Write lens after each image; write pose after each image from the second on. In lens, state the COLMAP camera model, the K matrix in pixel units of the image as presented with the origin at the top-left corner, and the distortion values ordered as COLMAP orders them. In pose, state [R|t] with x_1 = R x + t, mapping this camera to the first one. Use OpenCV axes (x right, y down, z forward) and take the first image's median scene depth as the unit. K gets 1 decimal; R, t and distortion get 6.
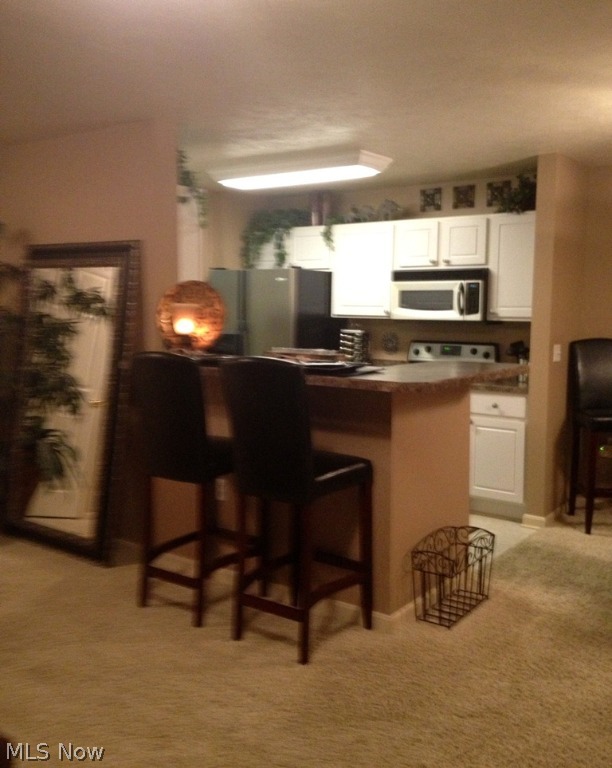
lens RADIAL K [[731.8, 0, 306.0], [0, 731.8, 384.0], [0, 0, 1]] dist [-0.007079, -0.002813]
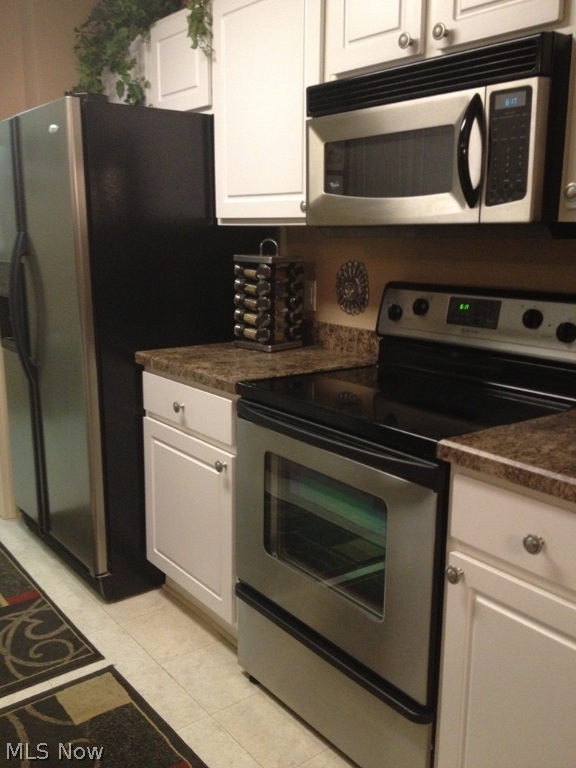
lens RADIAL K [[705.8, 0, 288.0], [0, 705.8, 384.0], [0, 0, 1]] dist [0.103935, -0.190026]
pose [[0.957073, 0.052059, -0.285133, 0.215955], [-0.021333, 0.993722, 0.109823, -0.048298], [0.289061, -0.099026, 0.952175, 0.647619]]
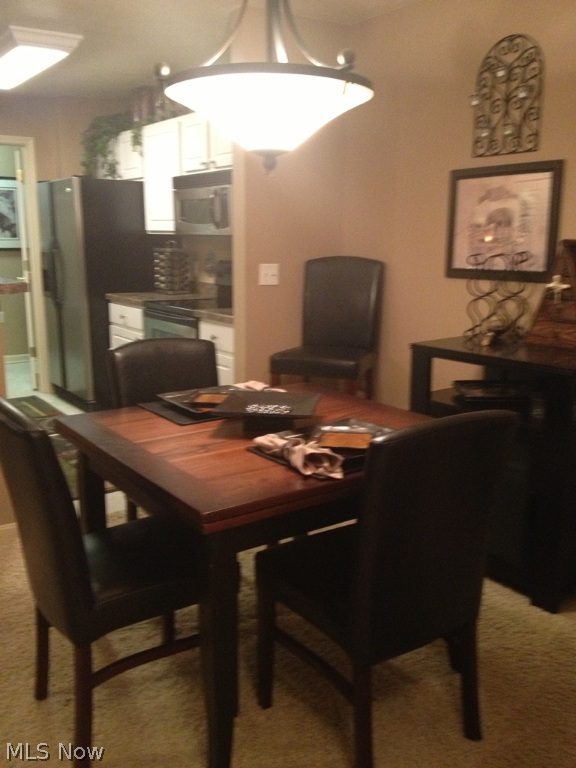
lens RADIAL K [[705.8, 0, 288.0], [0, 705.8, 384.0], [0, 0, 1]] dist [0.103935, -0.190026]
pose [[0.942385, 0.059423, -0.329210, 0.535247], [-0.025067, 0.993874, 0.107640, -0.006847], [0.333590, -0.093186, 0.938102, 0.237892]]
